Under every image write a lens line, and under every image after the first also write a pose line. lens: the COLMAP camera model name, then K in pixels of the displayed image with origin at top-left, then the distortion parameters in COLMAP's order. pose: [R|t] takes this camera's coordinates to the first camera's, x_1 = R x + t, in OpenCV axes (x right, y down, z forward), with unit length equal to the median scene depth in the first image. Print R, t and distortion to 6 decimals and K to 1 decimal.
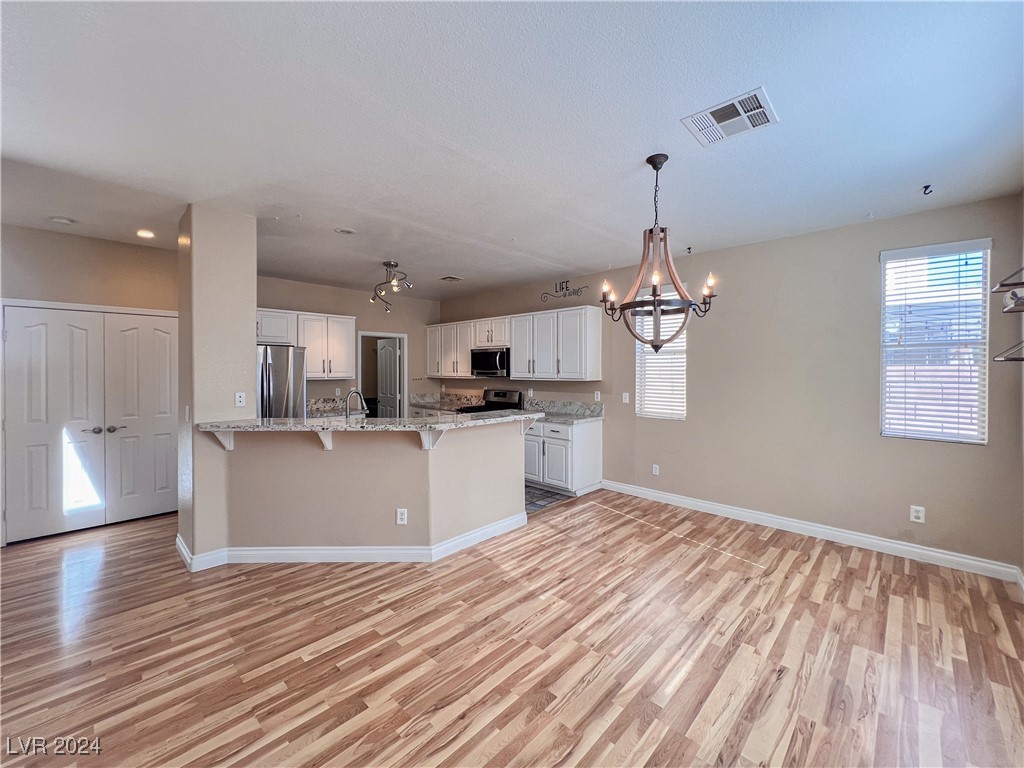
lens RADIAL K [[418.0, 0, 523.9], [0, 418.0, 369.9], [0, 0, 1]] dist [-0.000963, 0.000271]
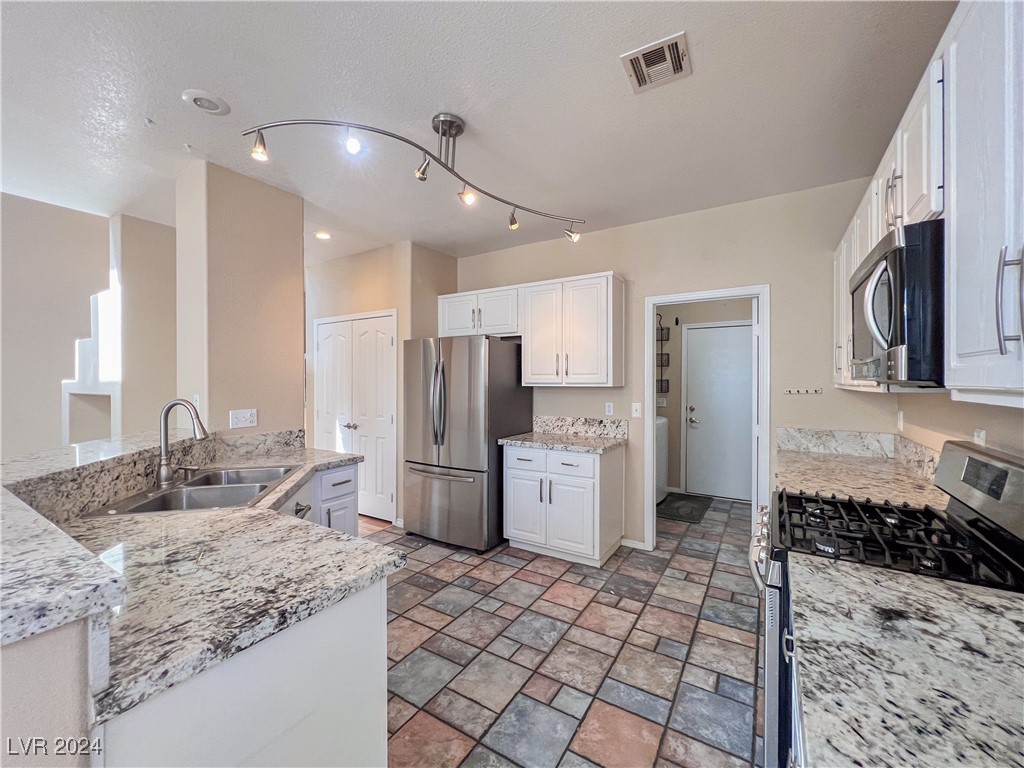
lens RADIAL K [[418.0, 0, 507.1], [0, 418.0, 384.3], [0, 0, 1]] dist [-0.000963, 0.000271]
pose [[0.196294, 0.008853, -0.980505, 0.167453], [-0.004798, 0.999956, 0.008068, 0.023992], [0.980533, 0.003121, 0.196327, 1.283727]]
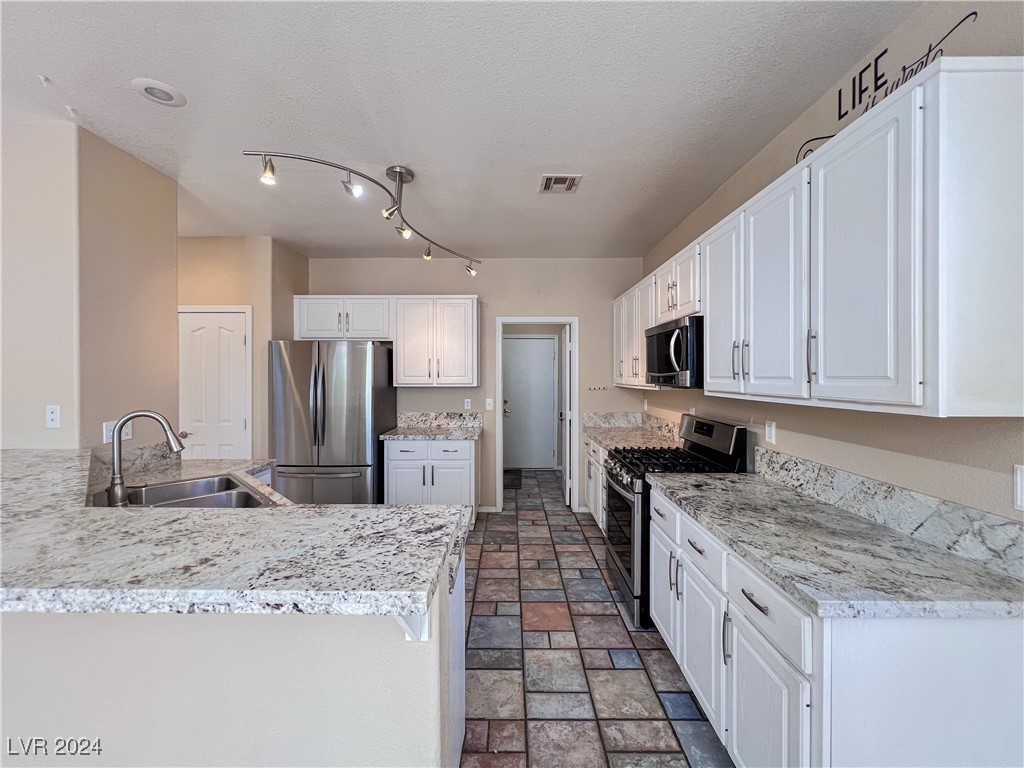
lens RADIAL K [[418.0, 0, 506.6], [0, 418.0, 379.5], [0, 0, 1]] dist [-0.000963, 0.000271]
pose [[0.679596, 0.007200, -0.733551, 0.217954], [-0.002535, 0.999969, 0.007466, 0.007600], [0.733582, -0.003214, 0.679593, 0.967116]]
